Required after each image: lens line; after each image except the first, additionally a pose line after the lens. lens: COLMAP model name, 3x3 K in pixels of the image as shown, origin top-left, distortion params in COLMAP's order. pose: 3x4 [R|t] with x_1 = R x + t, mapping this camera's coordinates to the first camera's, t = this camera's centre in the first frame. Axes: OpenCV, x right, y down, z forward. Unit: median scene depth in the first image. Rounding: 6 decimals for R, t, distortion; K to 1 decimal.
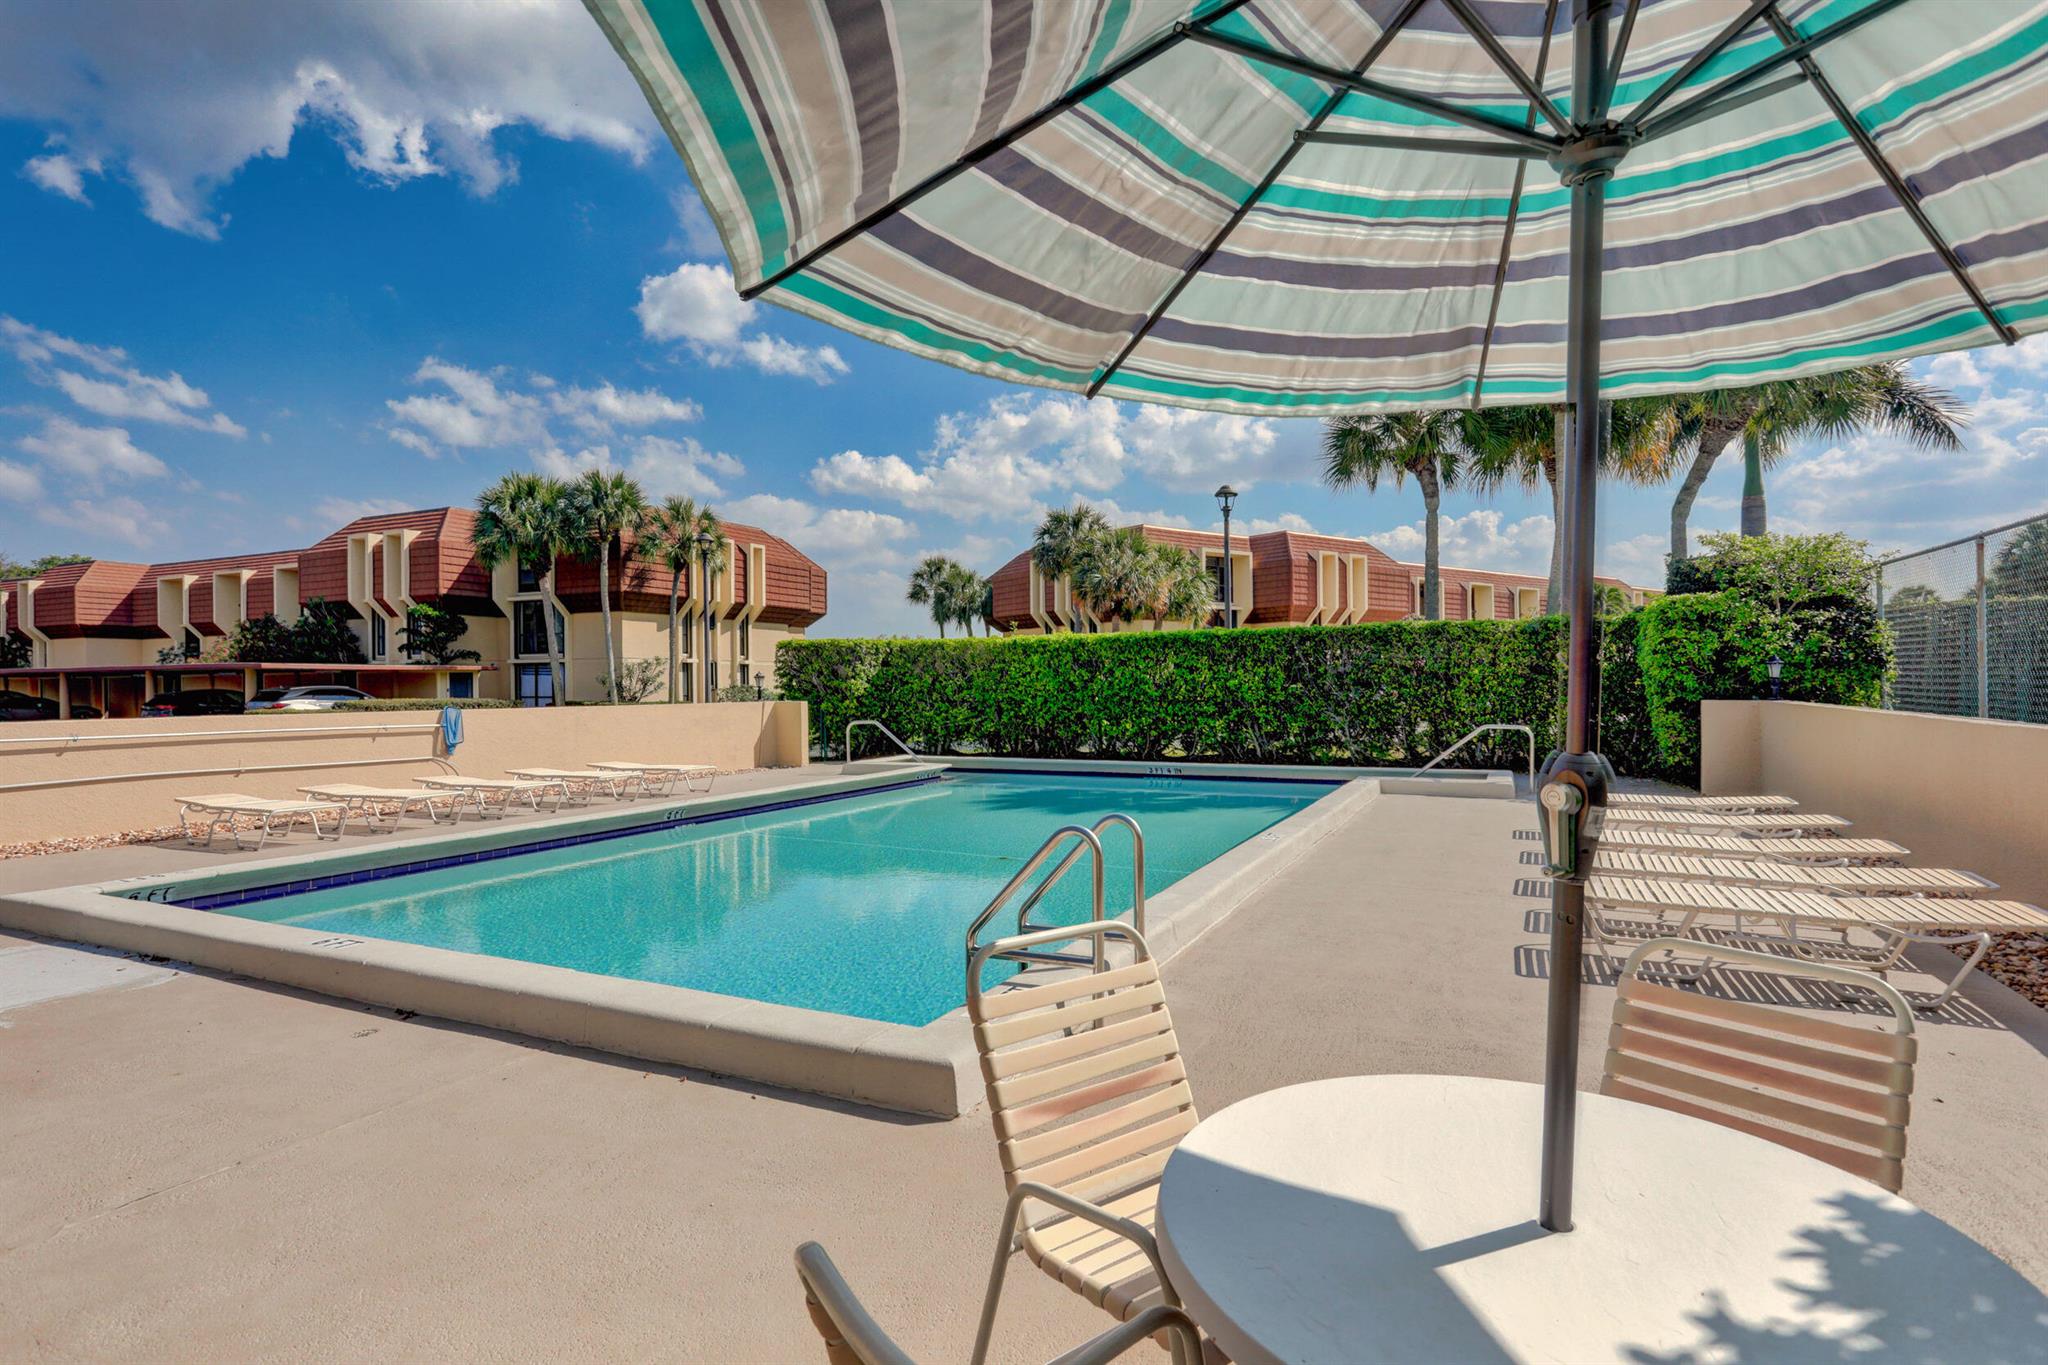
lens RADIAL K [[1056.0, 0, 1024.0], [0, 1056.0, 682.5], [0, 0, 1]] dist [0.000941, 0.000243]
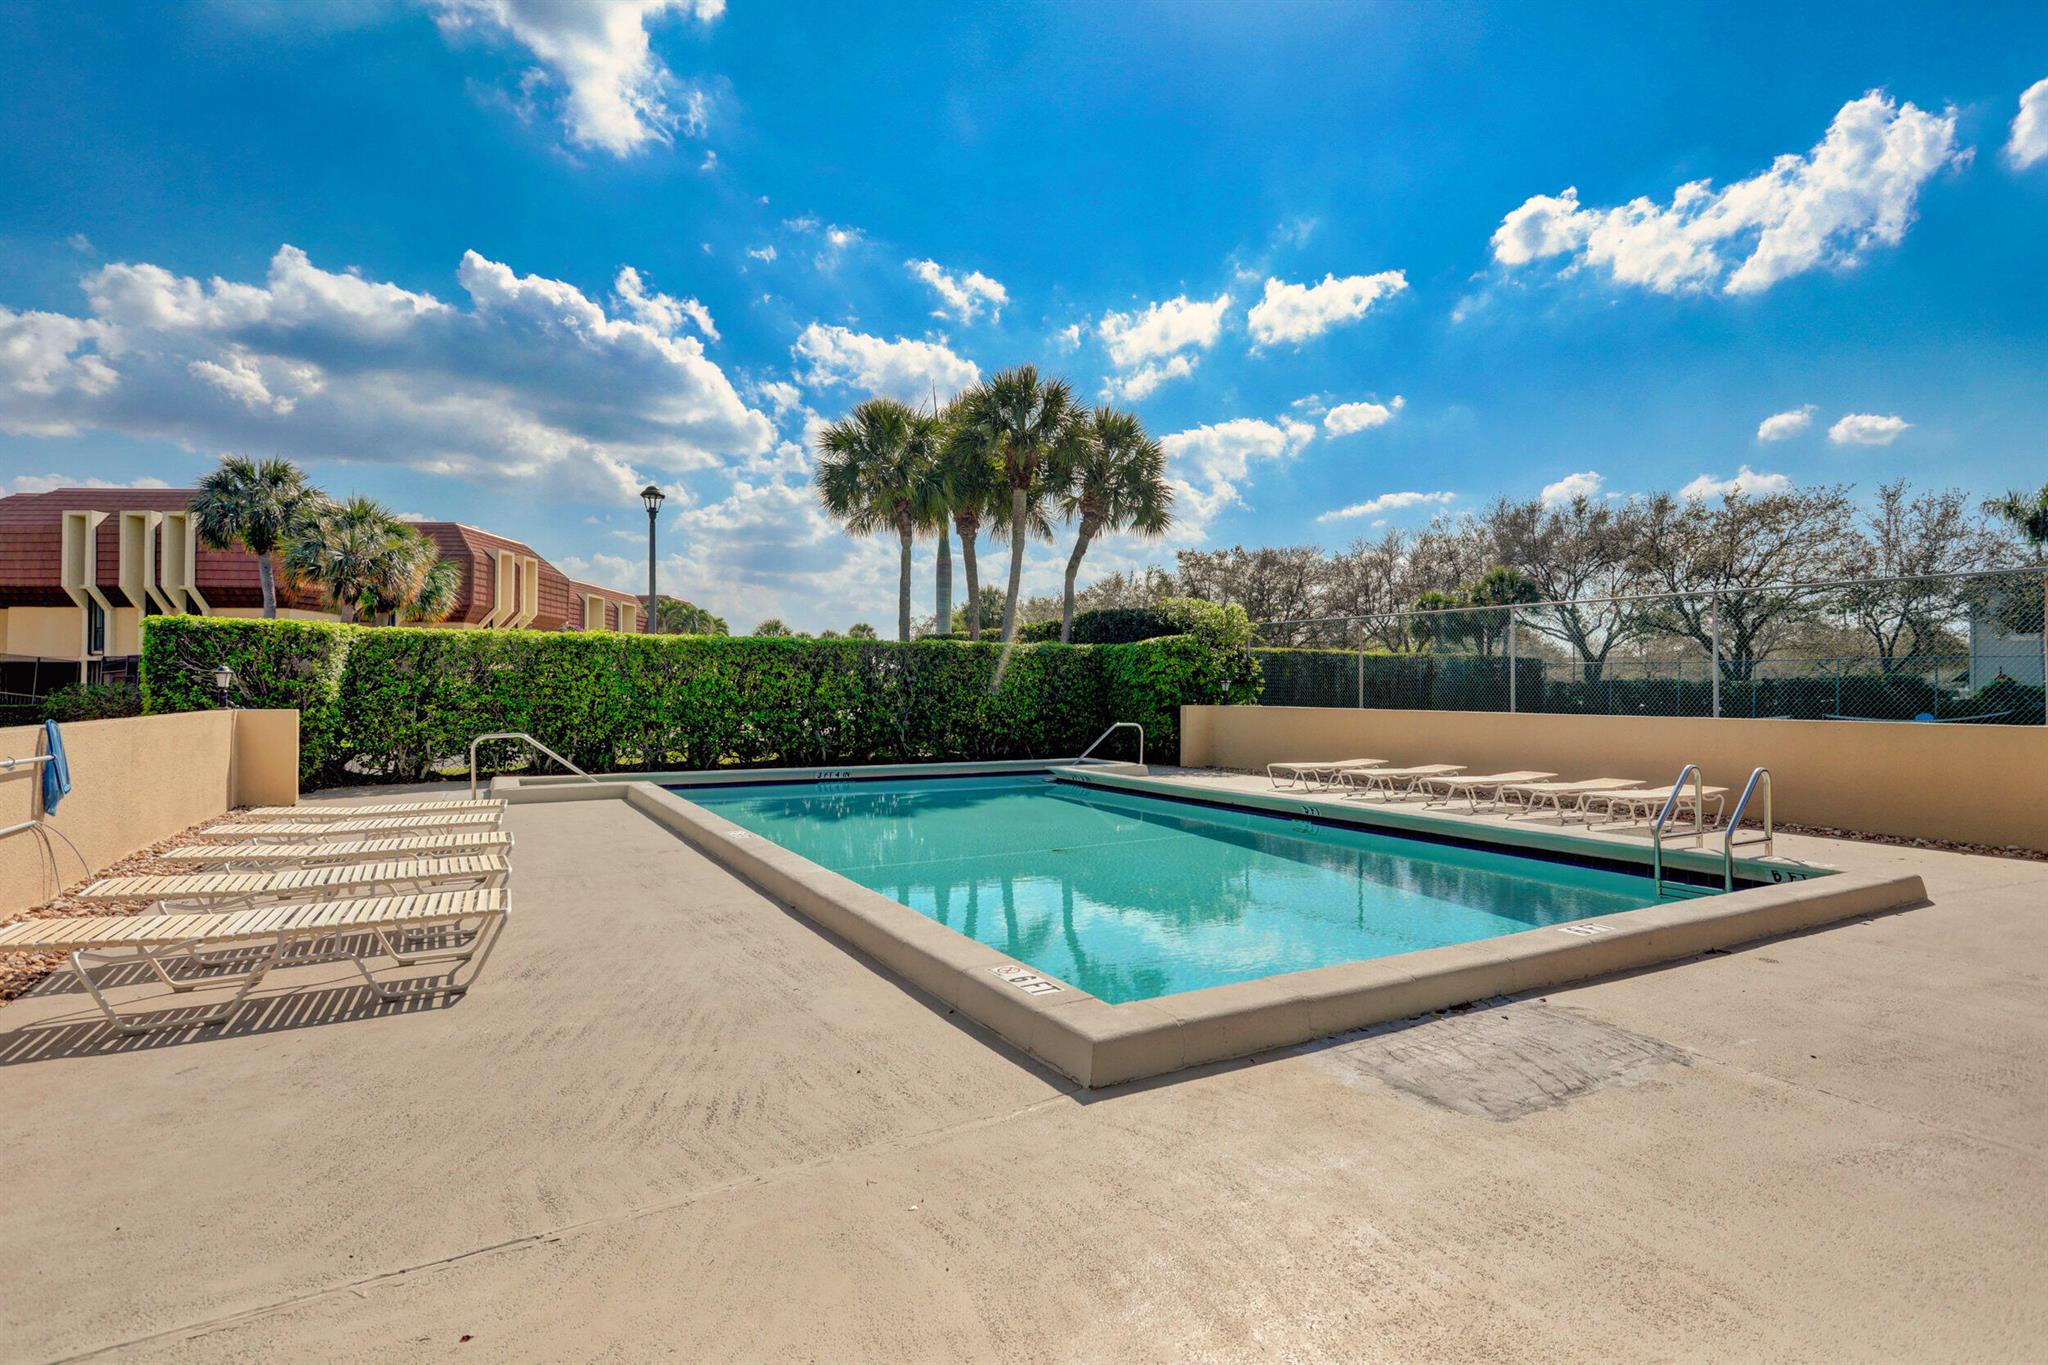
lens RADIAL K [[1030.7, 0, 1024.0], [0, 1030.7, 682.5], [0, 0, 1]] dist [-0.000223, -0.000071]
pose [[0.572195, 0.017134, 0.819938, -0.268976], [-0.010147, 0.999853, -0.013813, 0.002573], [-0.820055, -0.000416, 0.572285, 0.119668]]
